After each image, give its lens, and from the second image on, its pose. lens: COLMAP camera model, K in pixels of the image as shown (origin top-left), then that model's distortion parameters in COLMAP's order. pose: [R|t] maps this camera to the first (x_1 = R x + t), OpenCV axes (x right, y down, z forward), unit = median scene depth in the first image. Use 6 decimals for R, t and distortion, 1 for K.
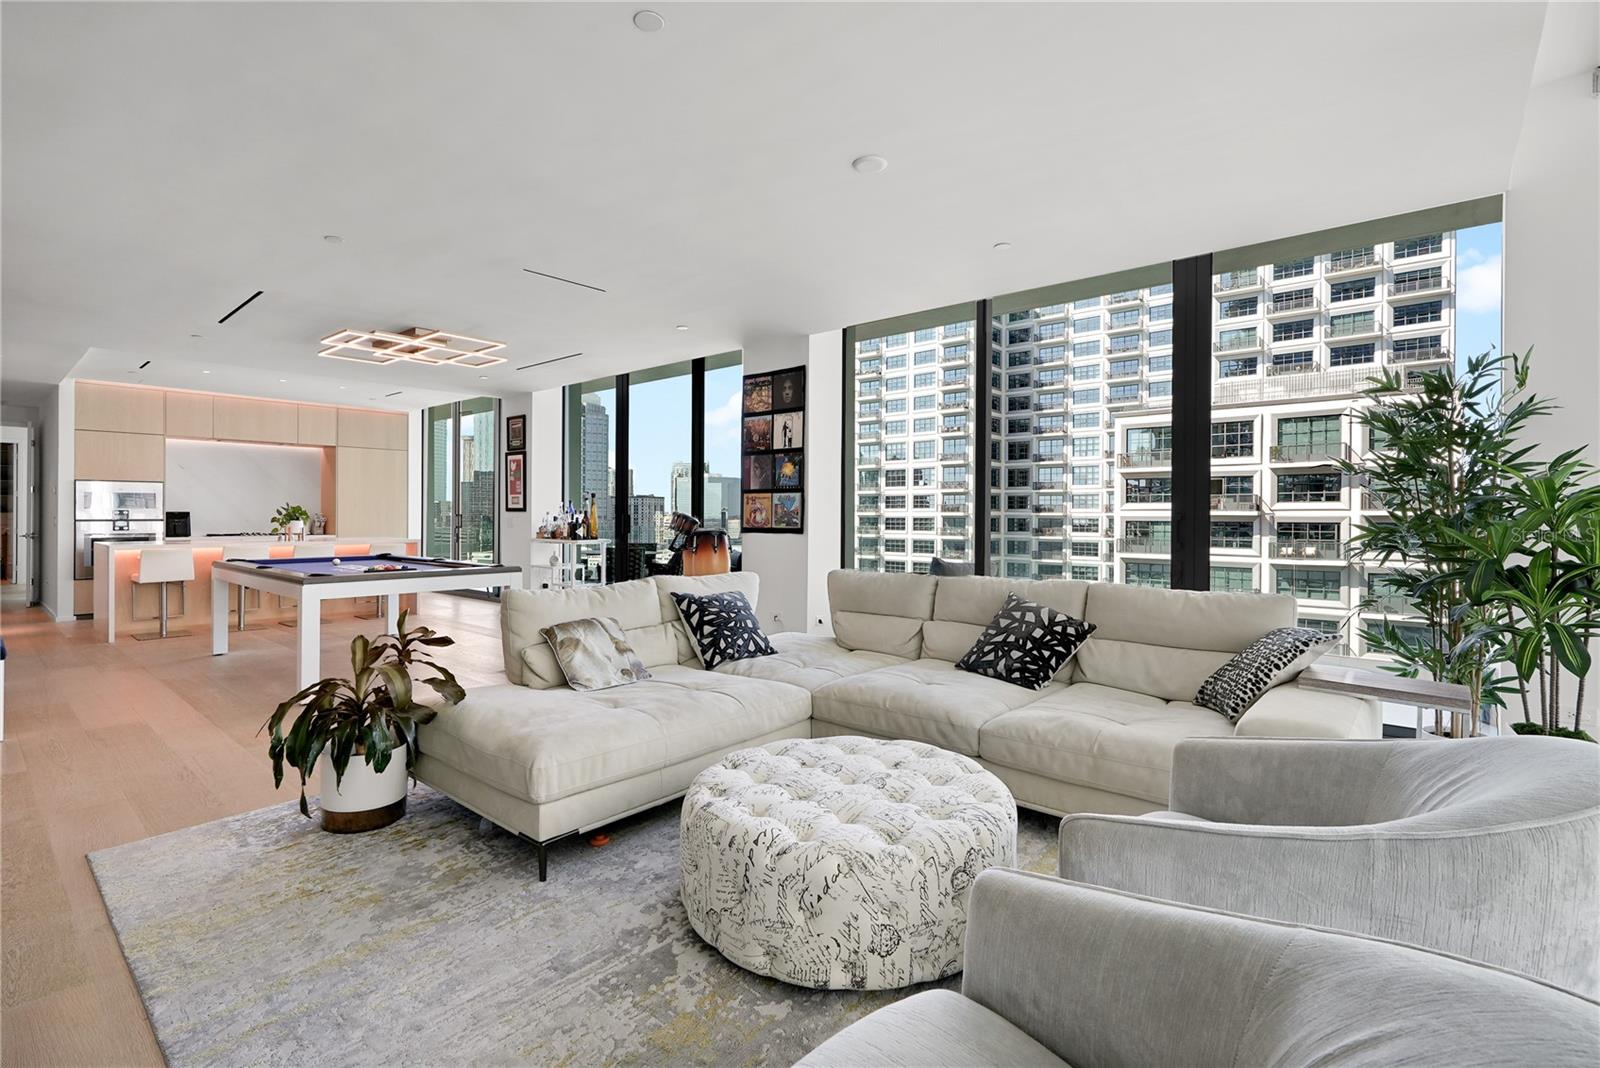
lens RADIAL K [[734.4, 0, 802.0], [0, 734.4, 518.4], [0, 0, 1]] dist [0.002220, -0.000392]
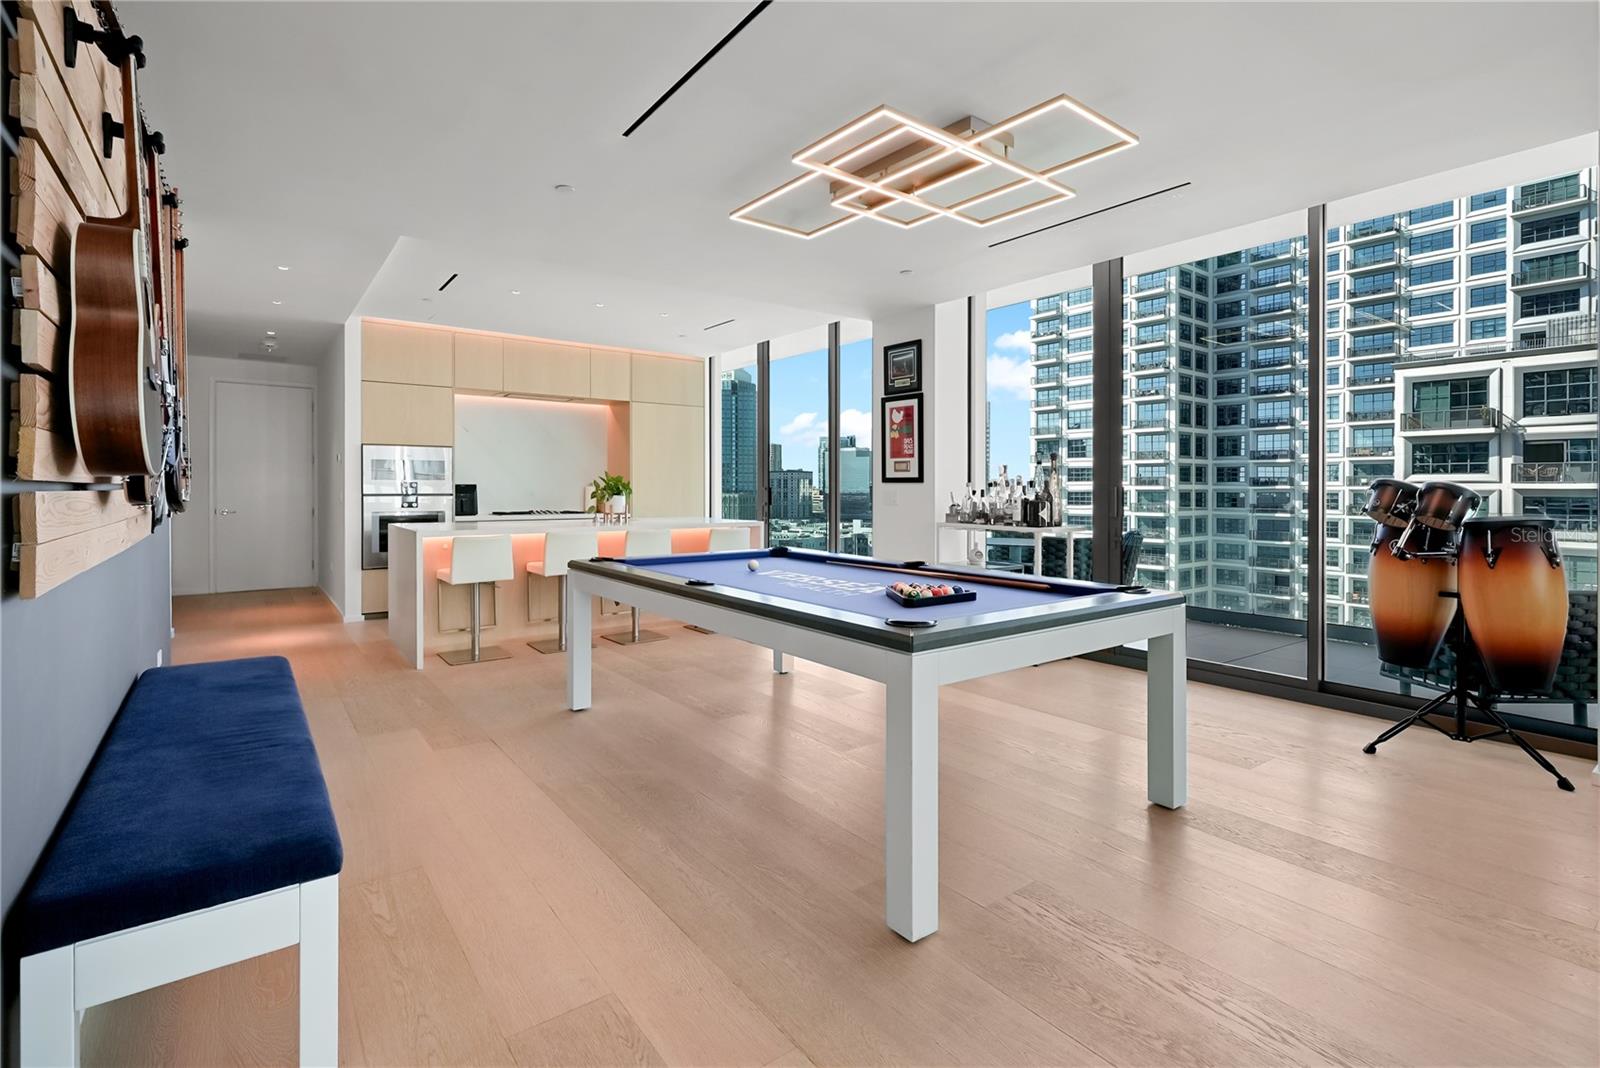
lens RADIAL K [[734.0, 0, 779.1], [0, 734.0, 503.4], [0, 0, 1]] dist [0.001327, 0.000032]
pose [[0.974586, 0.003887, -0.223979, -0.059214], [-0.000542, 0.999887, 0.014993, -0.000085], [0.224013, -0.014491, 0.974479, 0.052142]]
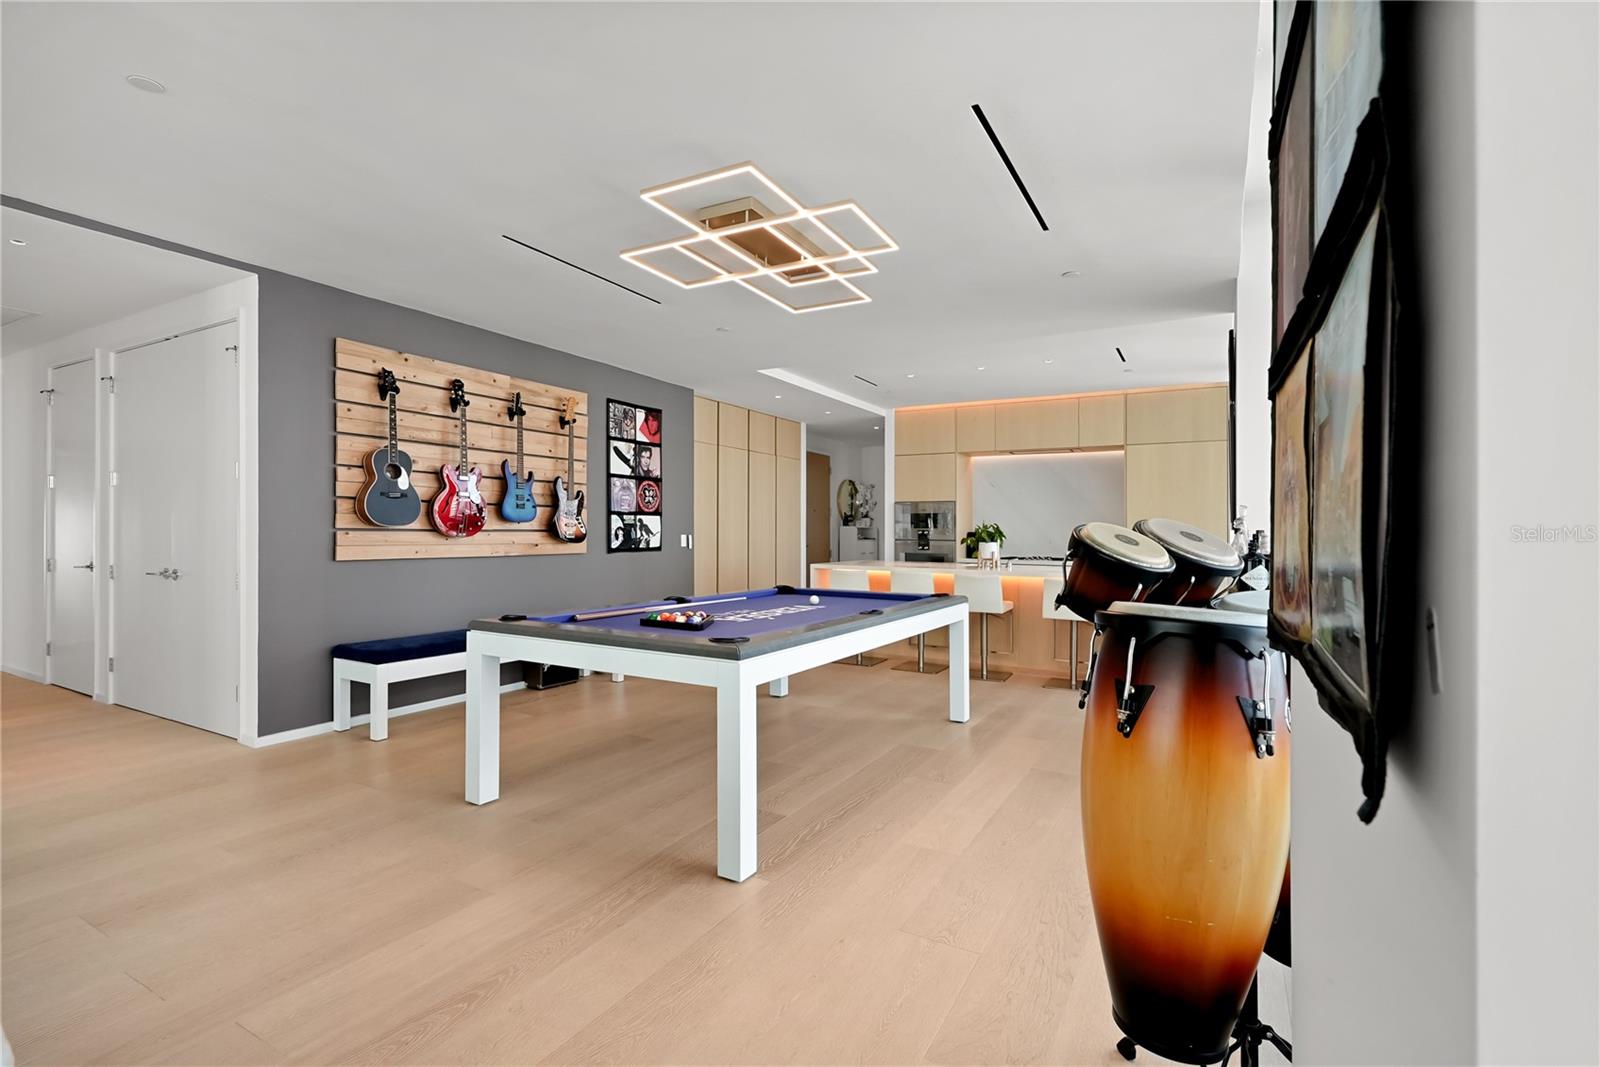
lens RADIAL K [[719.4, 0, 800.0], [0, 719.4, 533.5], [0, 0, 1]] dist [0.000806, -0.000195]
pose [[0.183259, 0.000018, -0.983065, 0.005519], [-0.008371, 0.999964, -0.001543, -0.000562], [0.983029, 0.008512, 0.183252, 0.106044]]
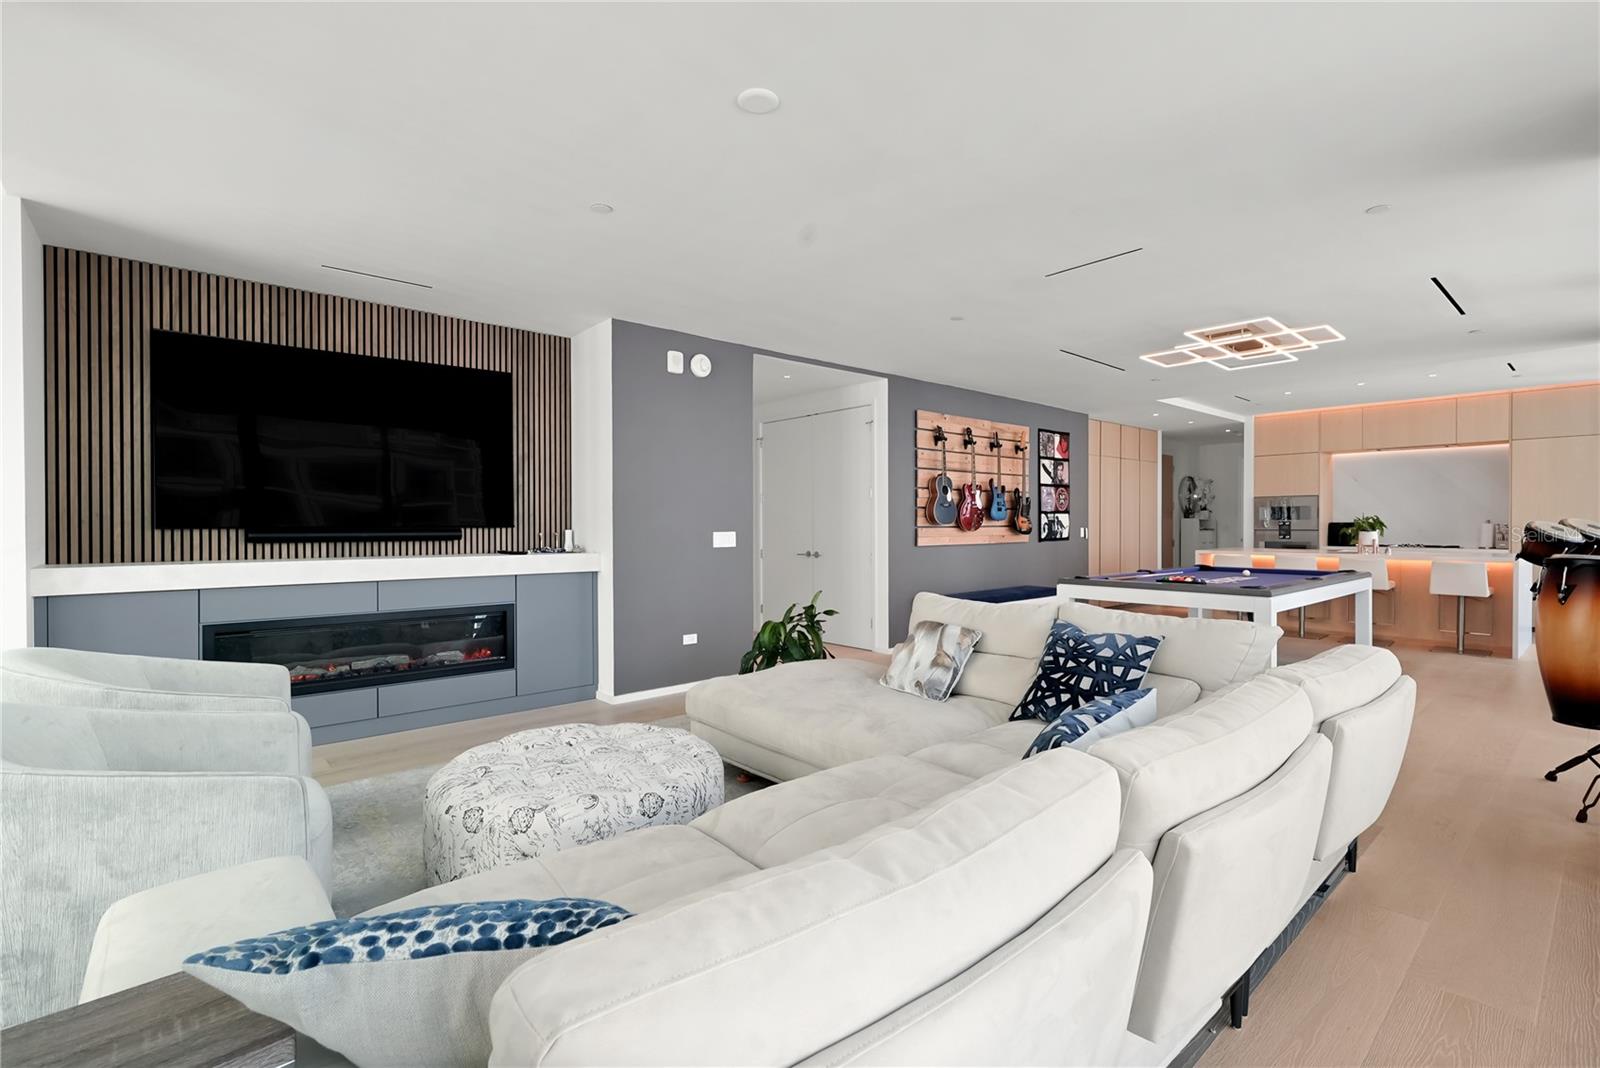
lens RADIAL K [[720.2, 0, 812.4], [0, 720.2, 540.6], [0, 0, 1]] dist [0.000458, 0.000075]
pose [[-0.137060, 0.019573, -0.990369, 0.051692], [0.003173, 0.999808, 0.019321, -0.000834], [0.990558, -0.000494, -0.137096, 0.067749]]
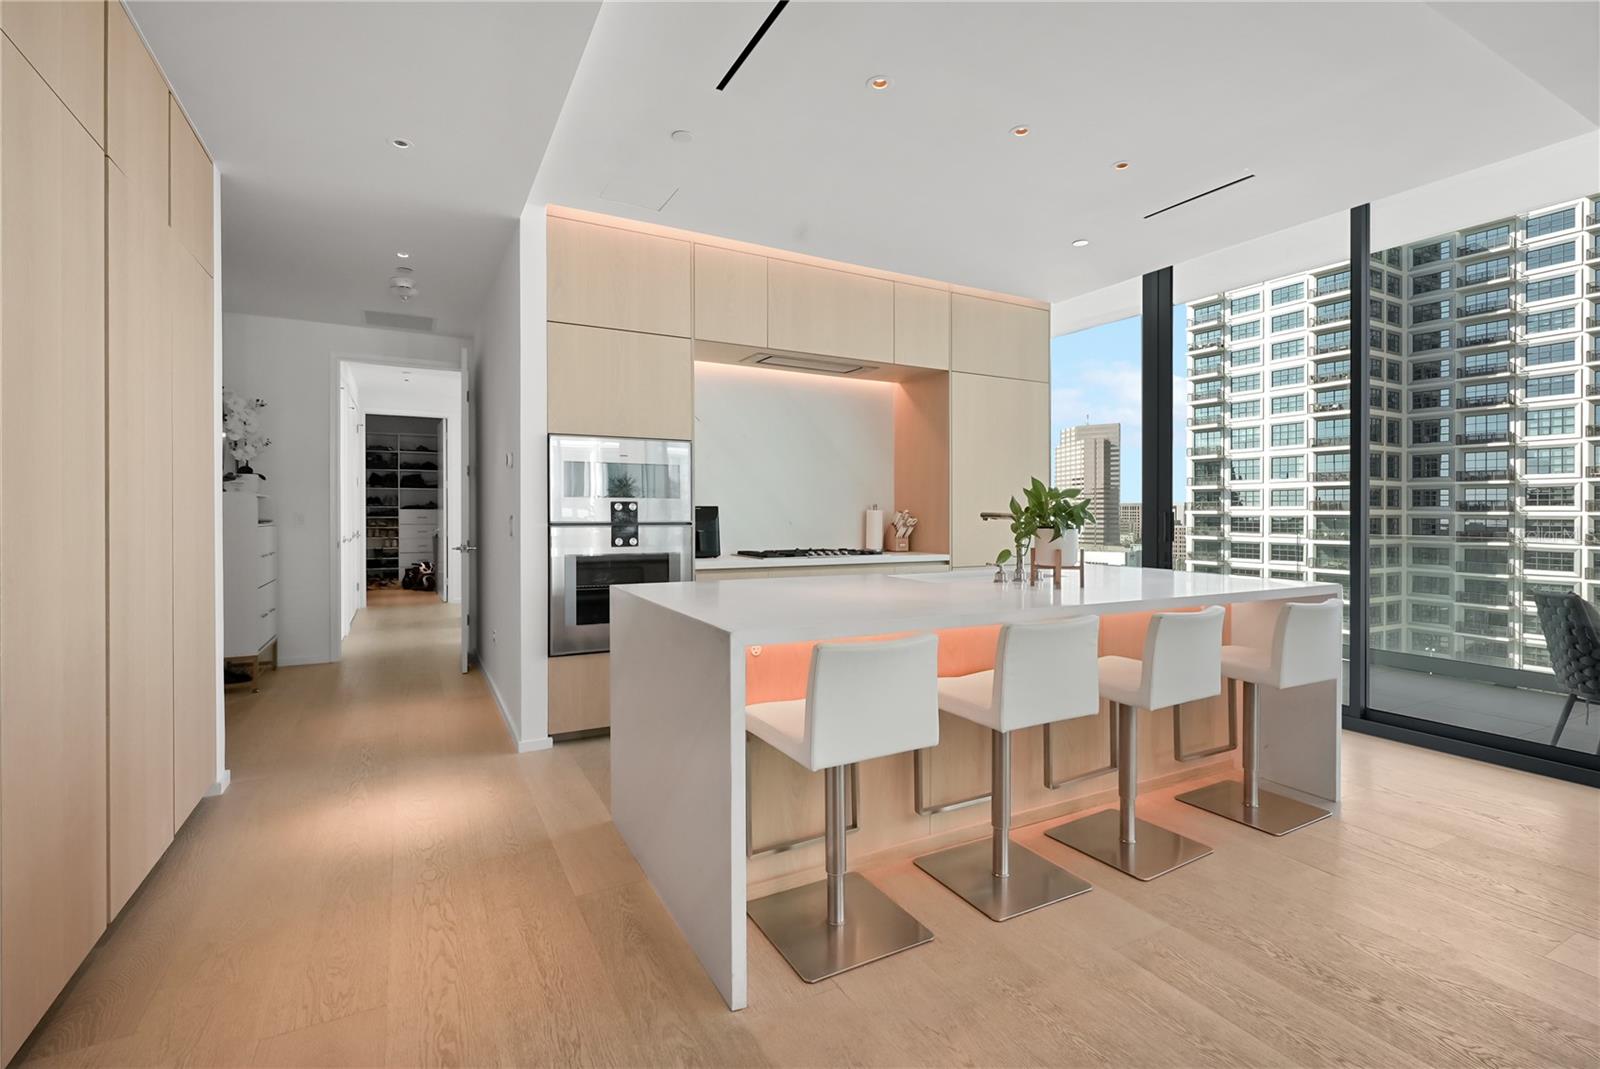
lens RADIAL K [[719.4, 0, 800.0], [0, 719.4, 534.5], [0, 0, 1]] dist [0.000806, -0.000195]
pose [[0.936369, 0.011841, -0.350816, -0.110385], [-0.003192, 0.999677, 0.025222, -0.000396], [0.351001, -0.022498, 0.936105, 0.102751]]
